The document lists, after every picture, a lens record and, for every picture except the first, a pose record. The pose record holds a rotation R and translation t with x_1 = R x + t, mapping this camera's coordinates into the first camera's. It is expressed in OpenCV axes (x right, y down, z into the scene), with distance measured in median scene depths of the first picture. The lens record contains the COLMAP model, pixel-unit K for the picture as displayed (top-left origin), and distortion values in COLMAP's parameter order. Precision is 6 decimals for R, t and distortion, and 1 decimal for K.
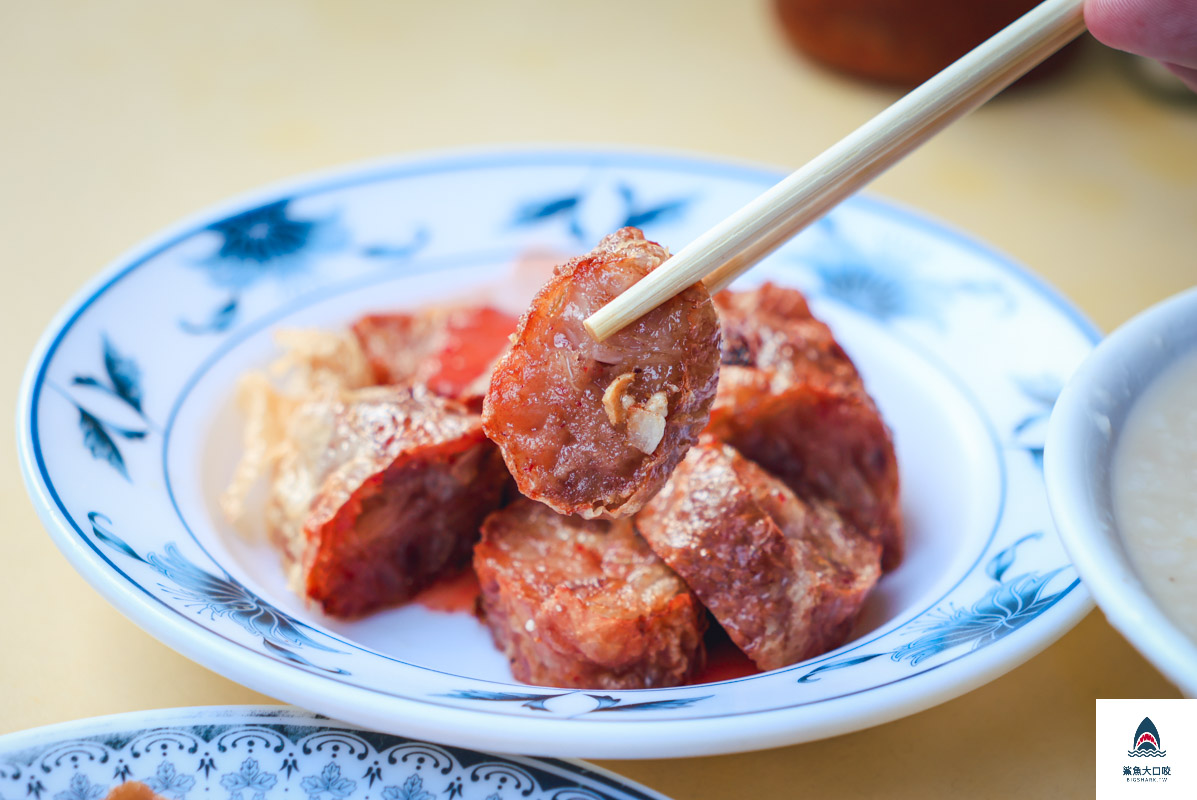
lens RADIAL K [[2743.1, 0, 598.5], [0, 2743.1, 400.0], [0, 0, 1]] dist [0.036065, 0.229874]
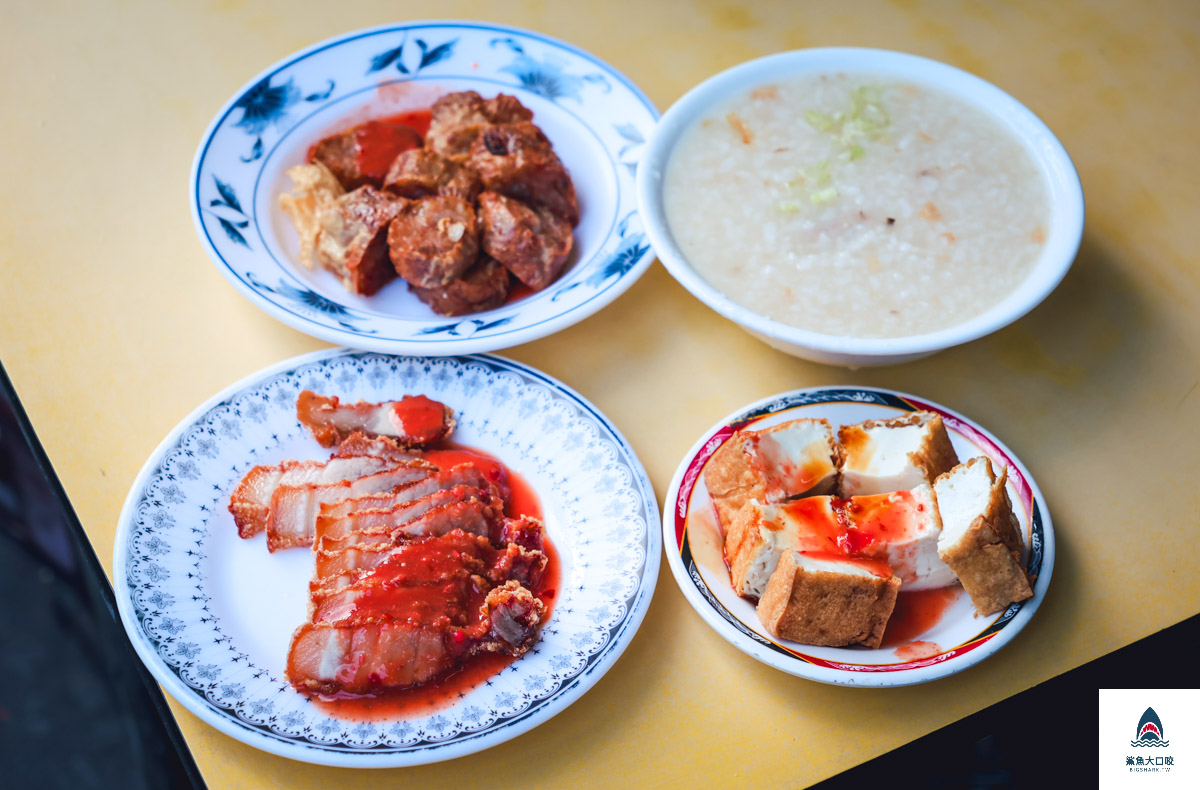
lens RADIAL K [[2380.2, 0, 600.0], [0, 2380.2, 395.0], [0, 0, 1]] dist [0.012414, 0.045056]
pose [[0.977853, -0.170861, 0.120870, -0.151586], [0.128127, 0.945362, 0.299790, -0.434655], [-0.165489, -0.277664, 0.946317, -1.023563]]
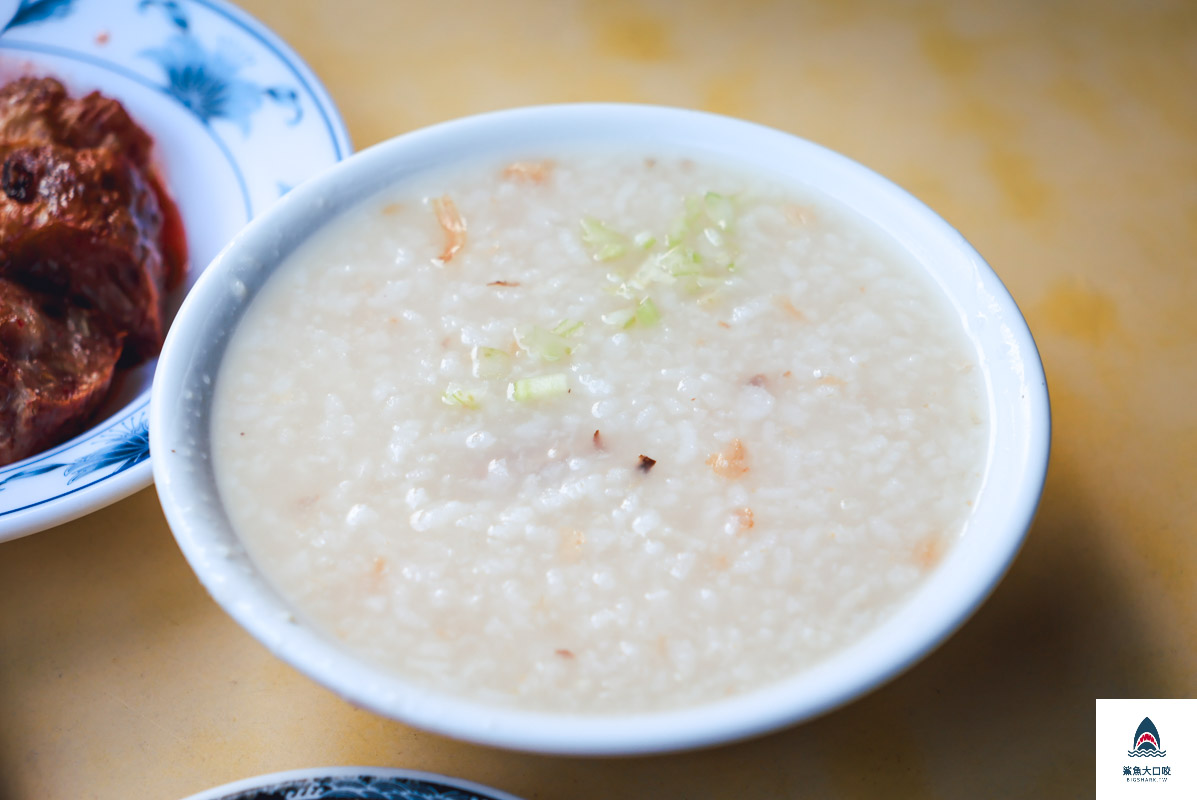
lens RADIAL K [[2743.1, 0, 598.5], [0, 2743.1, 400.0], [0, 0, 1]] dist [0.036065, 0.229874]
pose [[0.997409, 0.019449, -0.069261, 0.423442], [-0.000887, 0.966016, 0.258481, -0.259703], [0.071935, -0.257750, 0.963530, -0.212152]]
